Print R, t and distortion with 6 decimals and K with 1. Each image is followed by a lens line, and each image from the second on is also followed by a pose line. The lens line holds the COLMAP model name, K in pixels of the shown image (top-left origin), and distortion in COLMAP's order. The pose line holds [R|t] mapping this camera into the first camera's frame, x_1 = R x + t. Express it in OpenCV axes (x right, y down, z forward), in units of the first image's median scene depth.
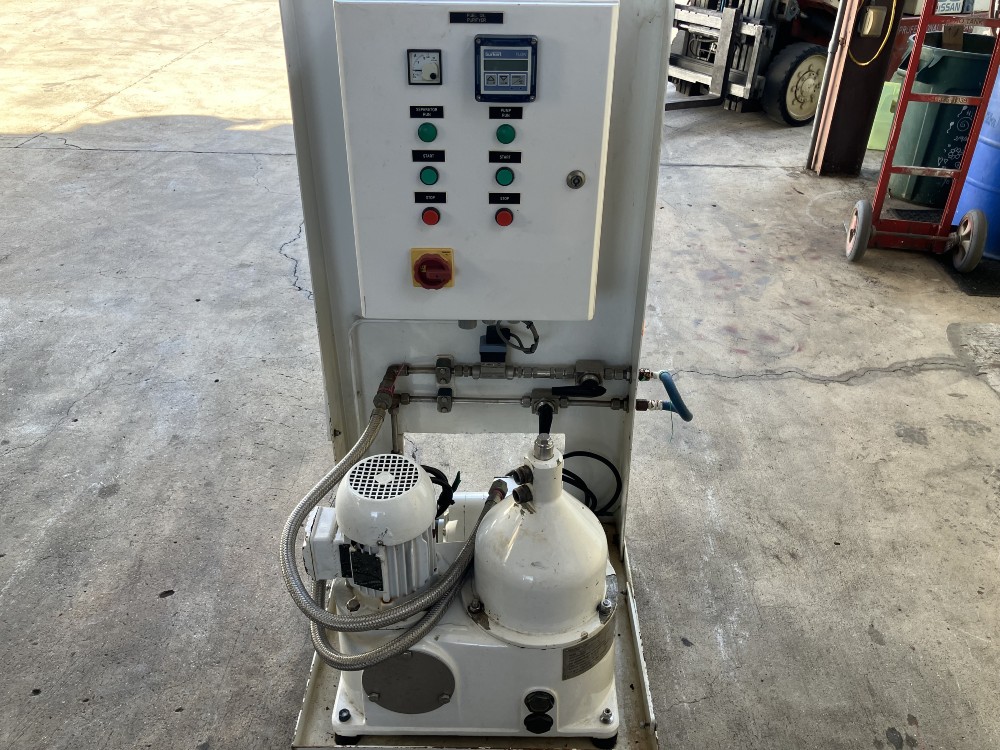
lens RADIAL K [[836.5, 0, 505.9], [0, 836.5, 367.1], [0, 0, 1]] dist [0.022526, -0.029776]
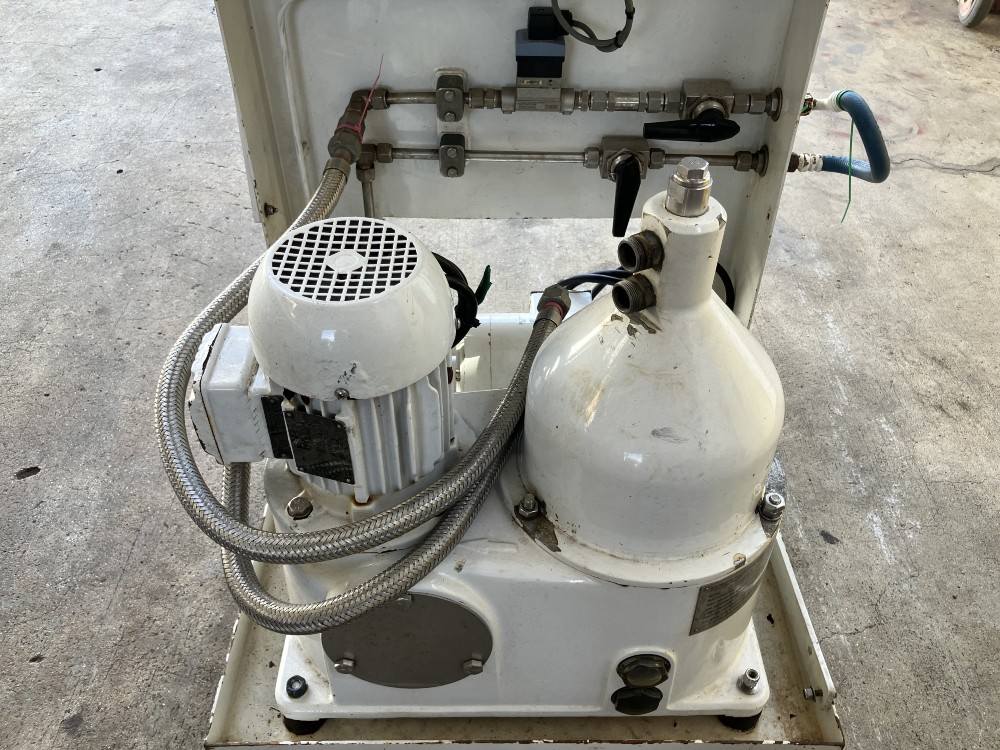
lens RADIAL K [[836.5, 0, 504.9], [0, 836.5, 378.4], [0, 0, 1]] dist [0.022526, -0.029776]
pose [[0.999829, -0.008195, 0.016561, -0.049111], [0.004908, 0.981859, 0.189550, 0.084269], [-0.017814, -0.189437, 0.981731, 0.402415]]
